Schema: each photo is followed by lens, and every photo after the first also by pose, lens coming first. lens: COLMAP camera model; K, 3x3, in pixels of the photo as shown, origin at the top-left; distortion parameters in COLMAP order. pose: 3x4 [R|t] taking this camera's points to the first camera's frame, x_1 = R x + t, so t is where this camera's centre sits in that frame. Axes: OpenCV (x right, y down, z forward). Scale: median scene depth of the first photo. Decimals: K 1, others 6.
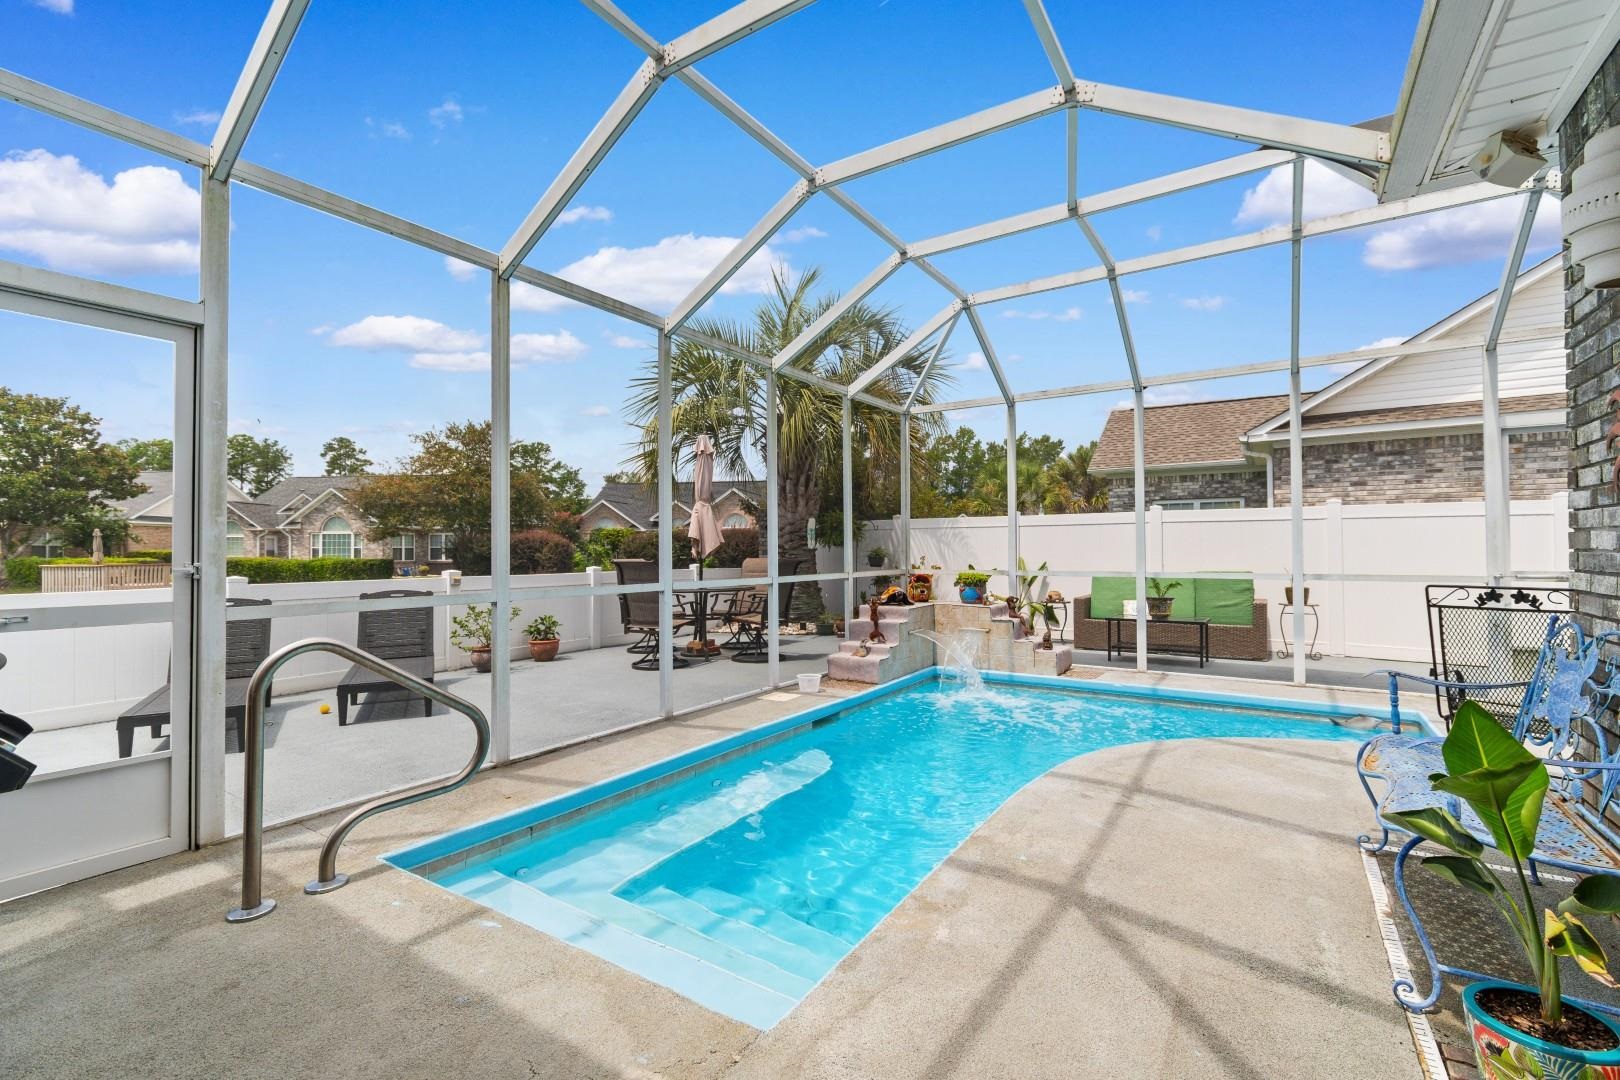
lens RADIAL K [[728.0, 0, 810.9], [0, 728.0, 535.0], [0, 0, 1]] dist [0.007288, -0.002242]
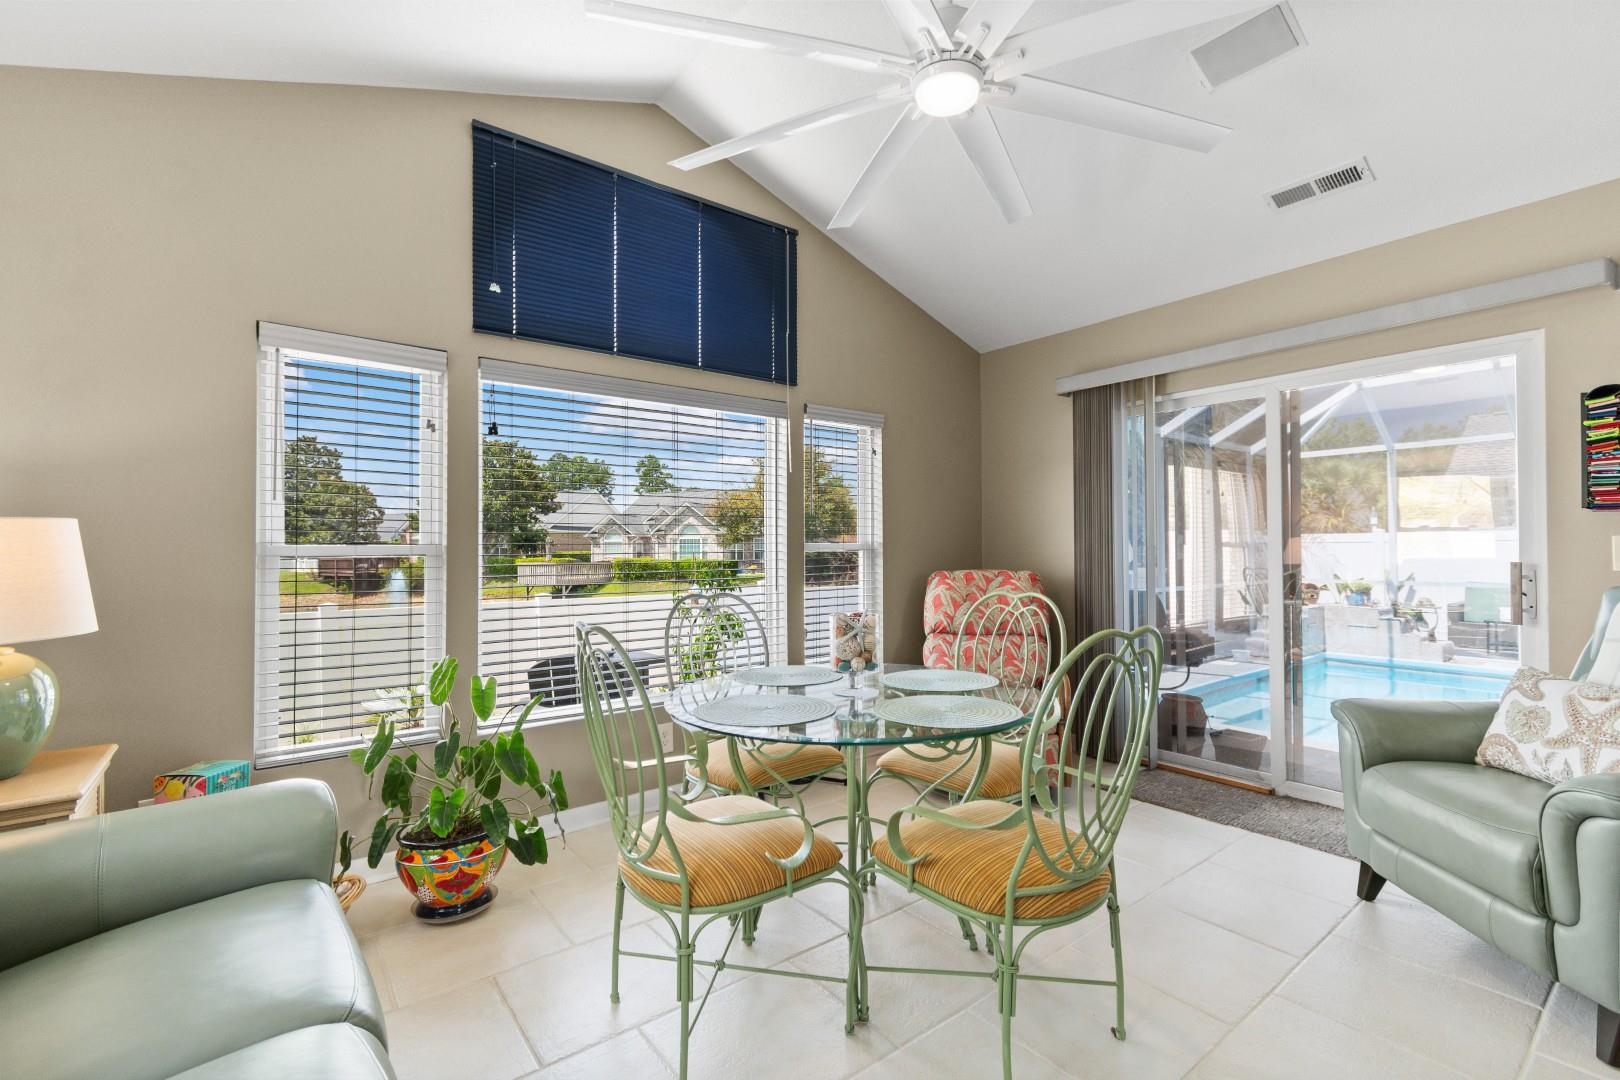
lens RADIAL K [[728.0, 0, 809.5], [0, 728.0, 533.5], [0, 0, 1]] dist [0.007288, -0.002242]
pose [[0.945373, -0.006292, -0.325930, -0.293791], [0.005762, 0.999980, -0.002592, -0.039284], [0.325940, 0.000573, 0.945390, -0.583695]]
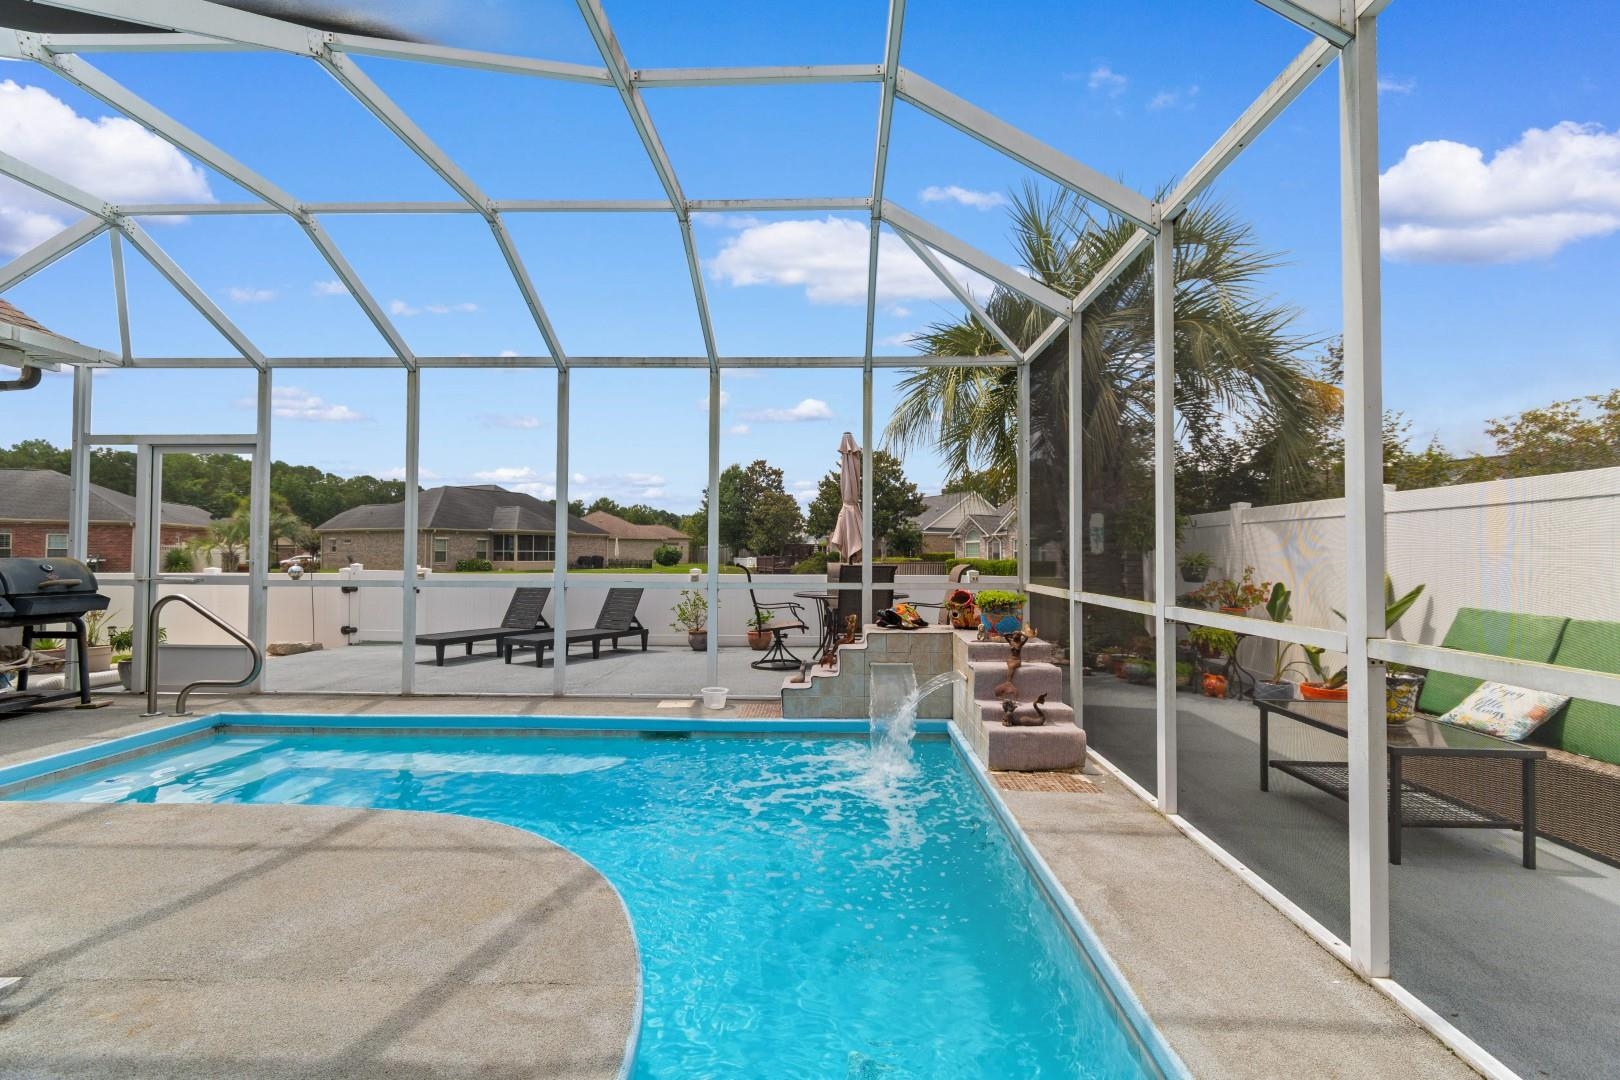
lens RADIAL K [[728.0, 0, 812.9], [0, 728.0, 548.3], [0, 0, 1]] dist [0.007288, -0.002242]
pose [[0.501286, -0.002514, -0.865278, 0.969567], [0.014056, 0.999887, 0.005238, 0.014675], [0.865168, -0.014788, 0.501265, 0.739321]]
